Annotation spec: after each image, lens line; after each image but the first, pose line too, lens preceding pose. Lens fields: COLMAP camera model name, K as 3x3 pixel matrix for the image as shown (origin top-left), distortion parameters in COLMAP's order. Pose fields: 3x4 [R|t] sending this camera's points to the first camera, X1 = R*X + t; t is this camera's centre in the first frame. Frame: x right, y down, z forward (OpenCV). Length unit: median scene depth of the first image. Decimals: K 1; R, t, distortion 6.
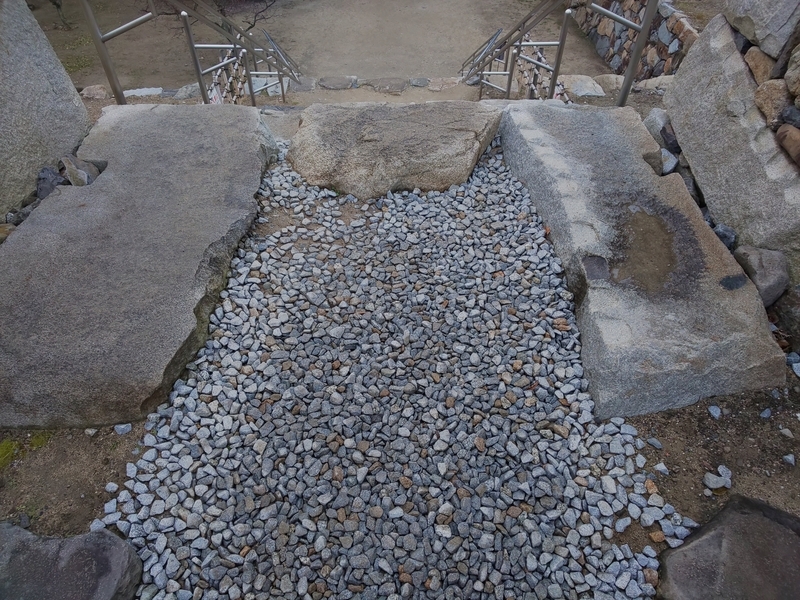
lens RADIAL K [[502.5, 0, 400.7], [0, 502.5, 313.2], [0, 0, 1]] dist [0.010069, -0.023835]
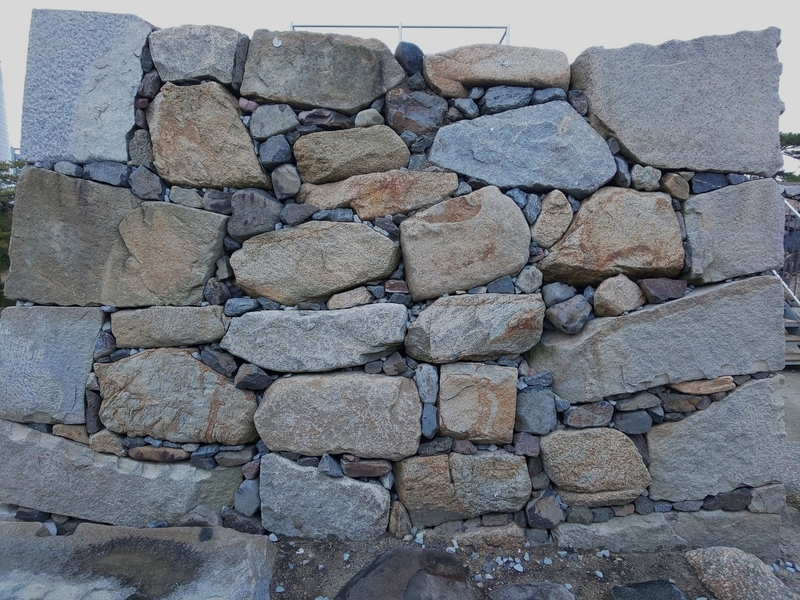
lens RADIAL K [[502.5, 0, 400.5], [0, 502.5, 300.3], [0, 0, 1]] dist [0.010069, -0.023835]
pose [[0.024996, -0.142919, 0.989419, -0.635438], [0.731579, 0.677126, 0.079327, -0.213462], [-0.681298, 0.721855, 0.121482, -0.048204]]
